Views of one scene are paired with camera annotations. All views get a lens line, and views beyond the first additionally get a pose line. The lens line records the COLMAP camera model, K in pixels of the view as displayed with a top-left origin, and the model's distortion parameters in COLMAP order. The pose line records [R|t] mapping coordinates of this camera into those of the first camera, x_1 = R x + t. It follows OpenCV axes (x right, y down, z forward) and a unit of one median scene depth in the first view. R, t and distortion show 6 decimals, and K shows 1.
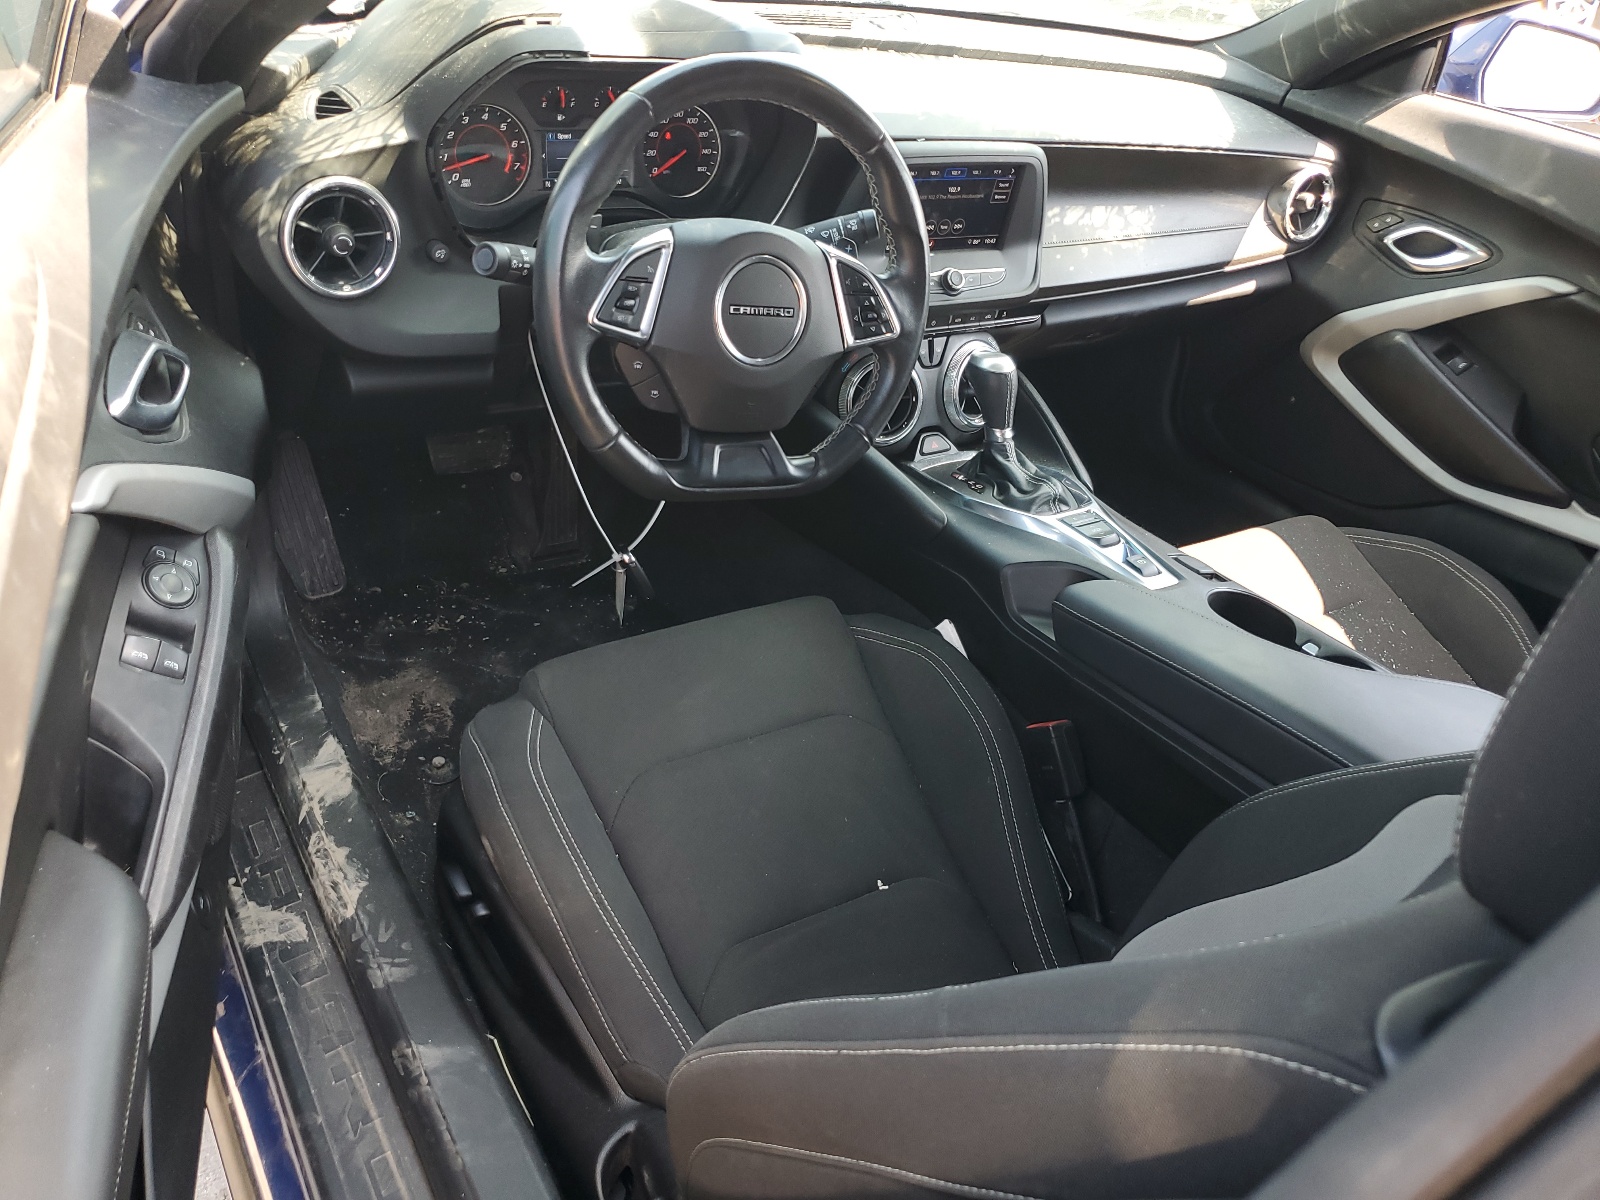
lens RADIAL K [[1236.0, 0, 800.0], [0, 1236.0, 600.0], [0, 0, 1]] dist [-0.006139, -0.007286]
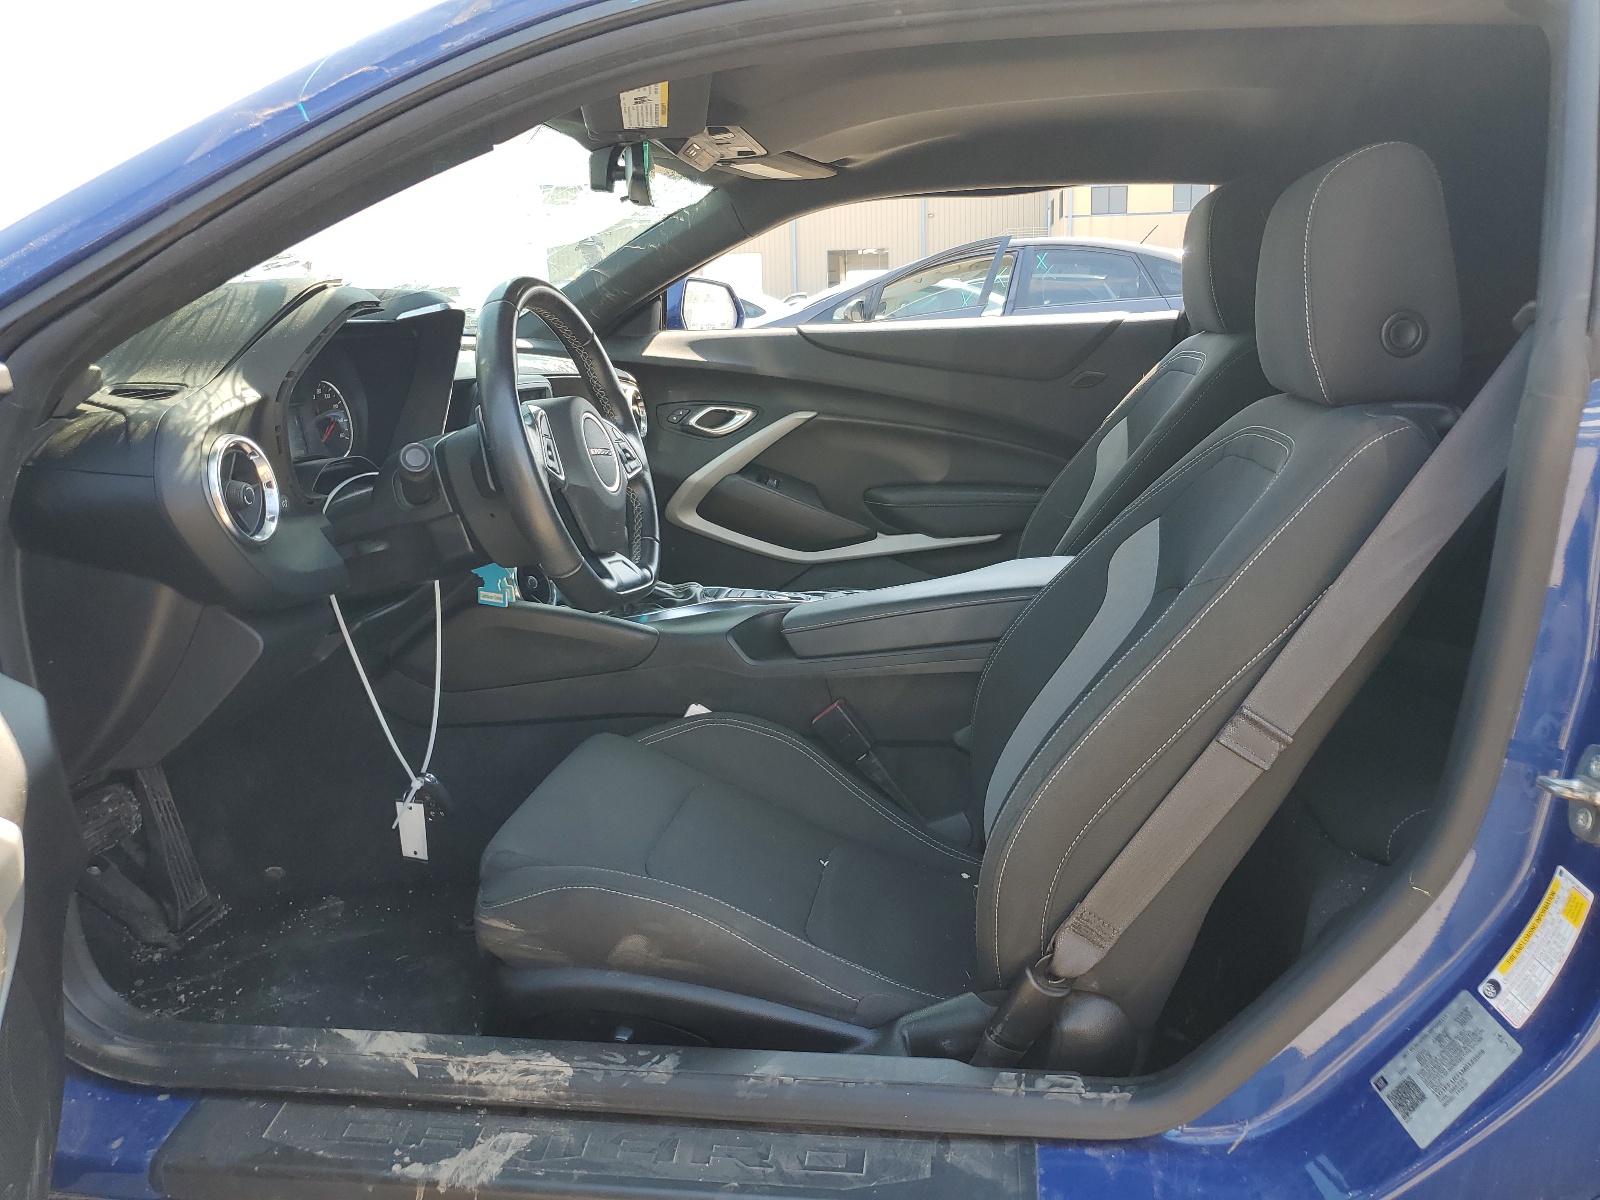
lens RADIAL K [[1236.0, 0, 800.0], [0, 1236.0, 600.0], [0, 0, 1]] dist [-0.006139, -0.007286]
pose [[0.620314, -0.296169, 0.726288, -0.571130], [0.509234, 0.856348, -0.085724, 0.073243], [-0.596567, 0.423027, 0.682024, 0.039695]]
